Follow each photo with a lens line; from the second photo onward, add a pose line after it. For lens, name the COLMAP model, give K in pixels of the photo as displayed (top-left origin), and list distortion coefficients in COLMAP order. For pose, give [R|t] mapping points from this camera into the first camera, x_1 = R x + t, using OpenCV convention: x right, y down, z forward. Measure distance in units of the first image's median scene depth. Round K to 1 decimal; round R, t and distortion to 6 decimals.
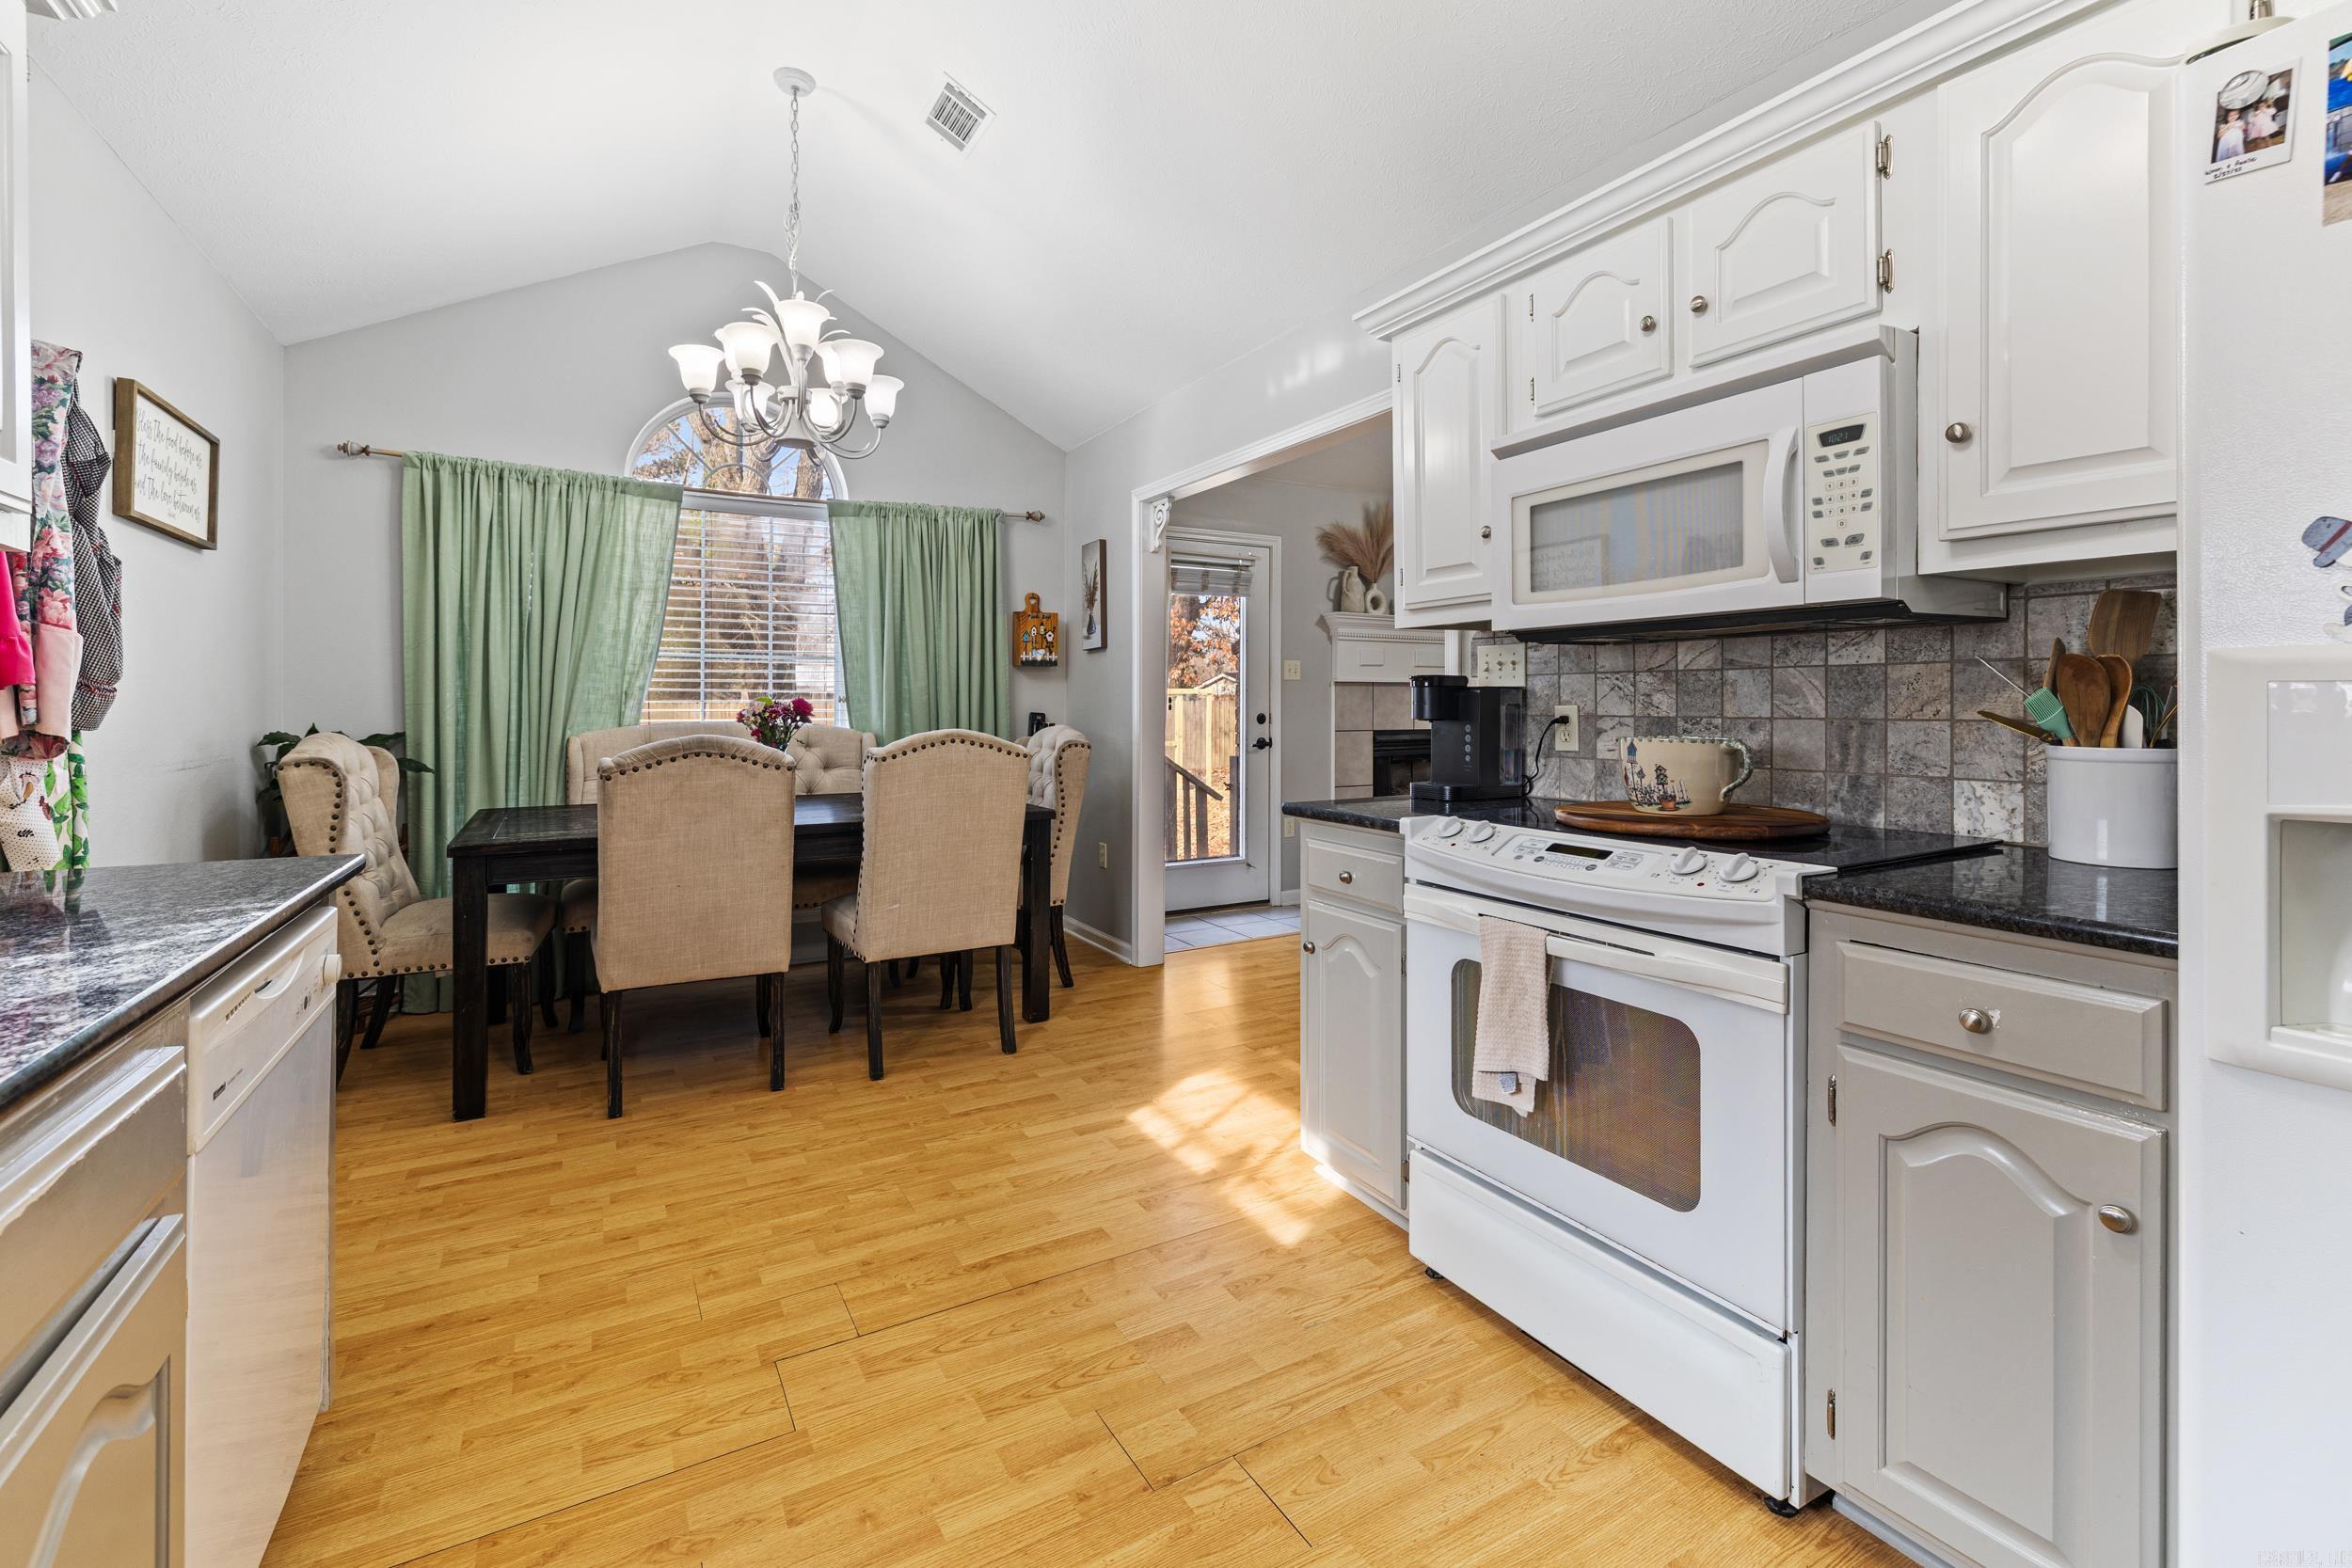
lens RADIAL K [[994.8, 0, 1170.3], [0, 994.8, 704.5], [0, 0, 1]] dist [0.002529, -0.000433]
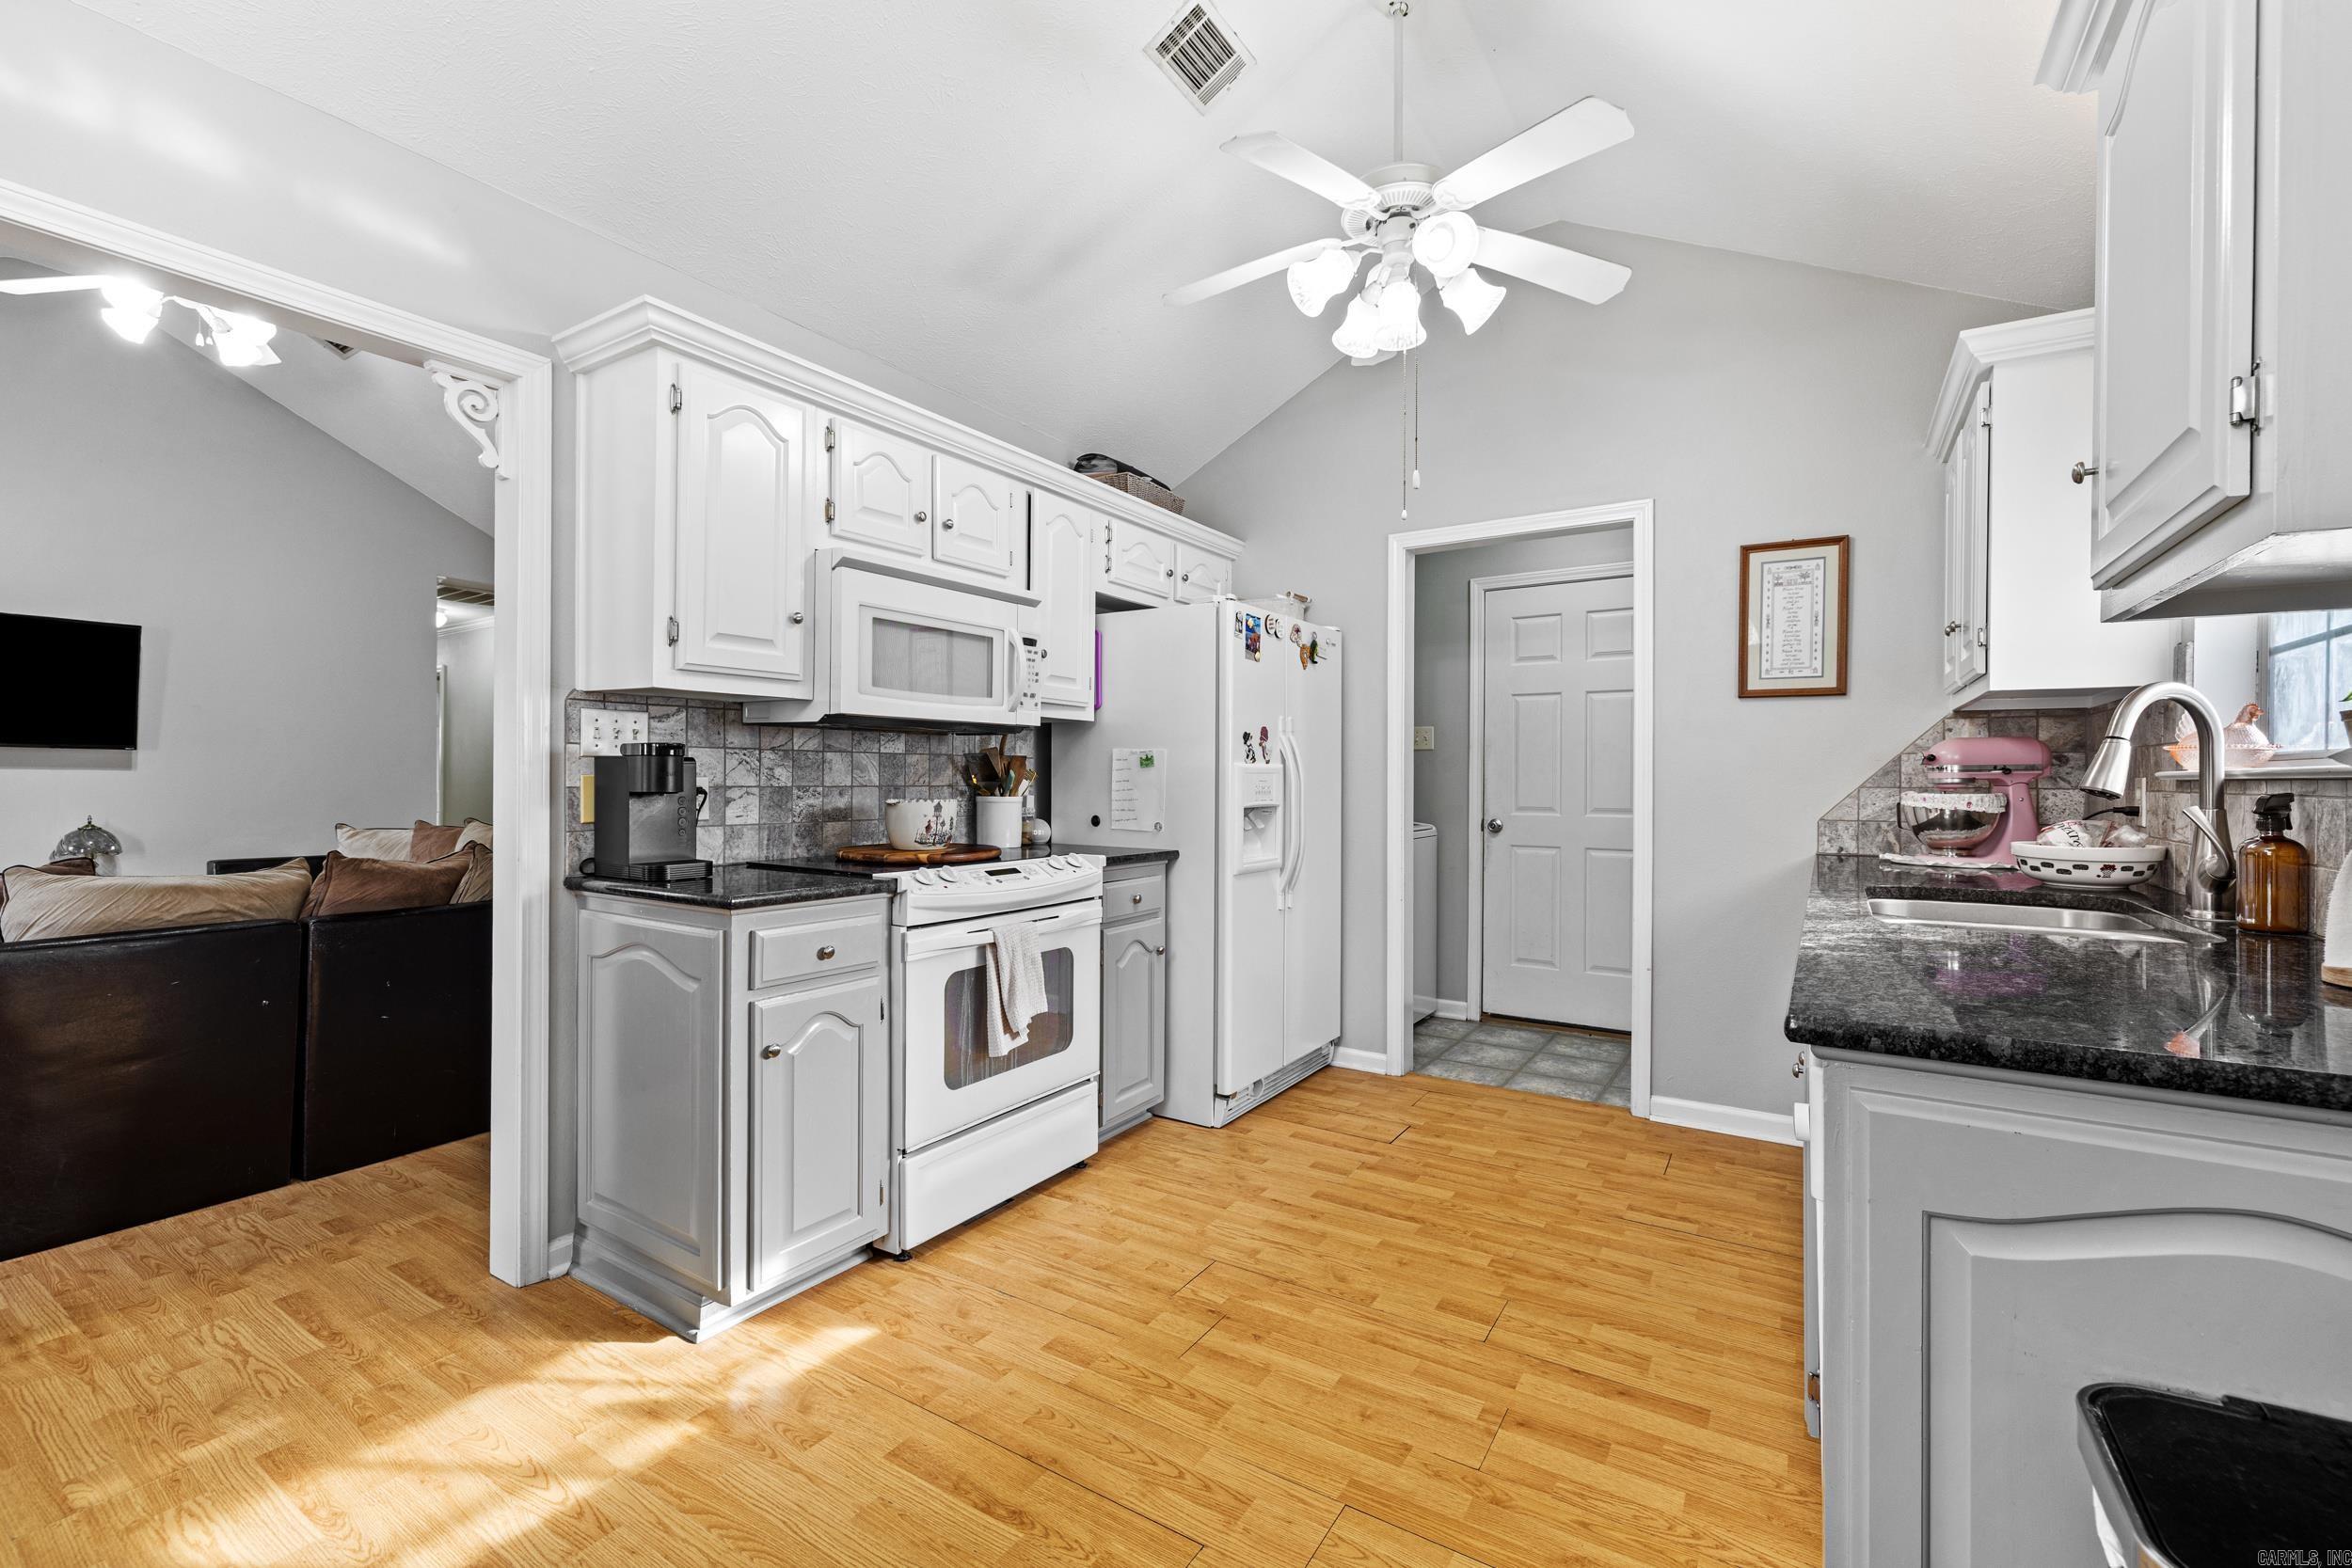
lens RADIAL K [[994.8, 0, 1140.5], [0, 994.8, 783.7], [0, 0, 1]] dist [0.002529, -0.000433]
pose [[-0.427904, -0.004841, 0.903811, -0.932362], [-0.003229, 0.999987, 0.003828, 0.002859], [-0.903818, -0.001280, -0.427914, 1.267659]]
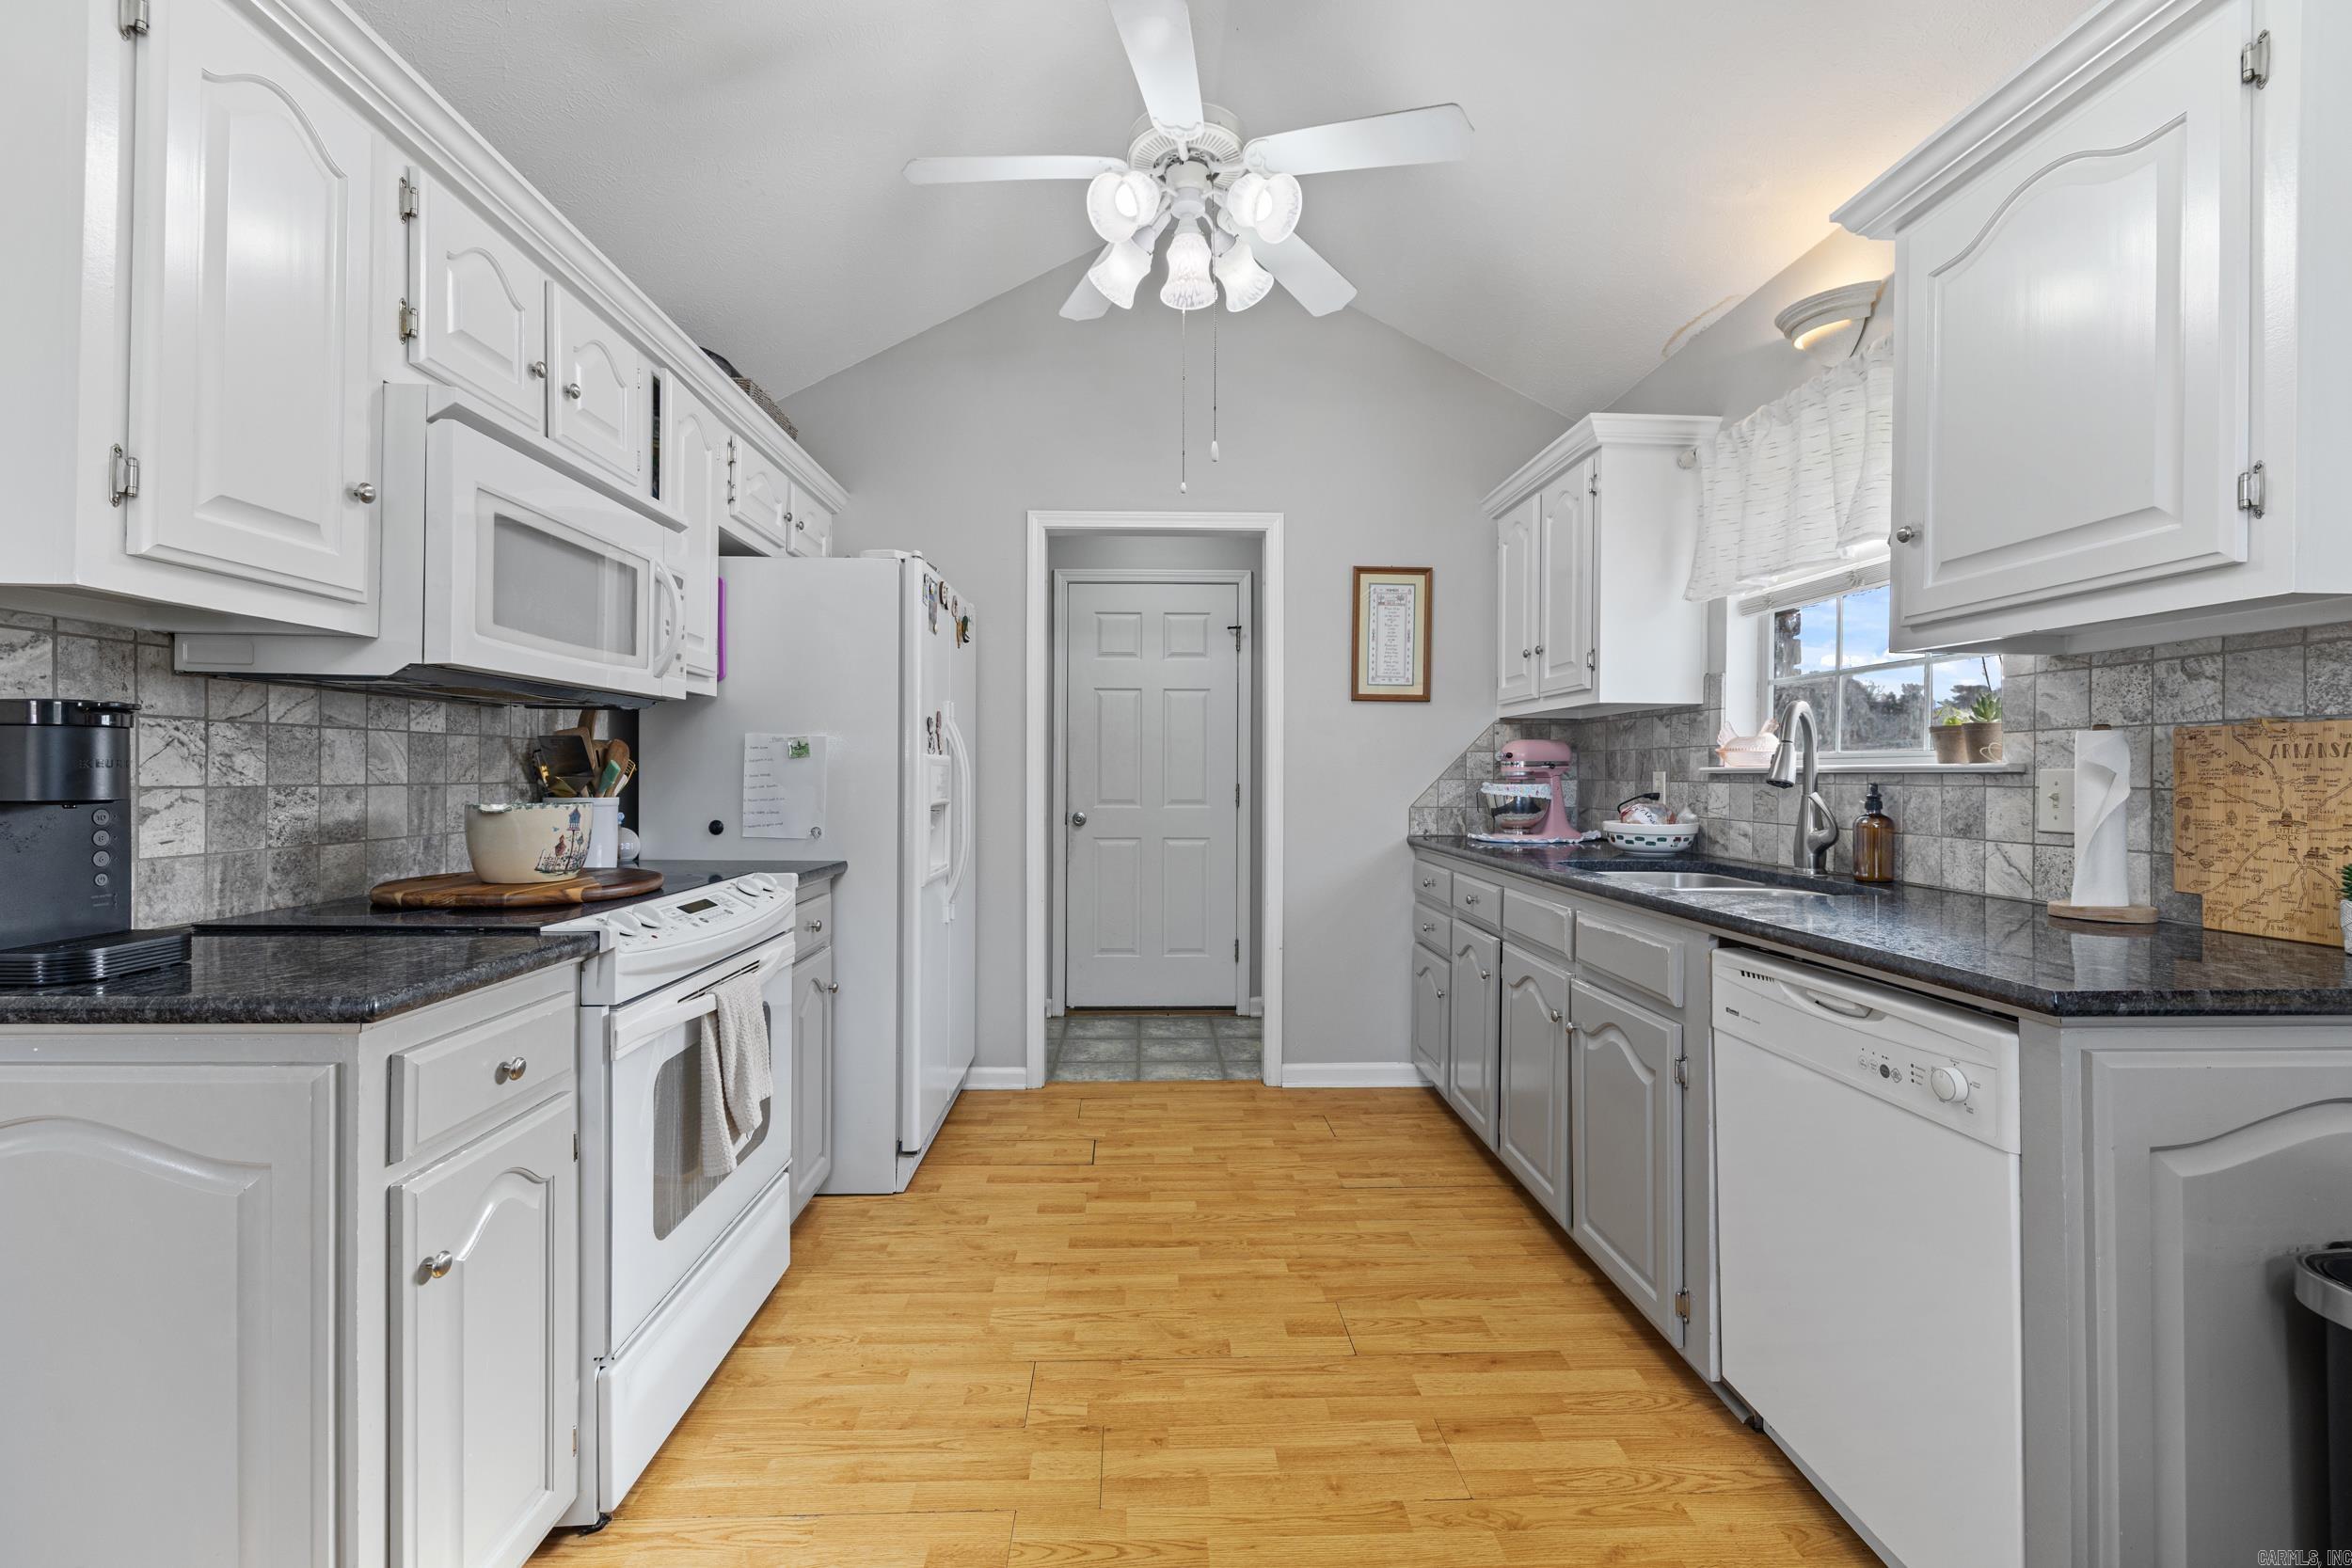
lens RADIAL K [[994.8, 0, 1150.6], [0, 994.8, 778.9], [0, 0, 1]] dist [0.002529, -0.000433]
pose [[-0.871224, -0.003886, 0.490870, -0.474166], [-0.001894, 0.999988, 0.004555, 0.002722], [-0.490882, 0.003039, -0.871221, 1.467010]]
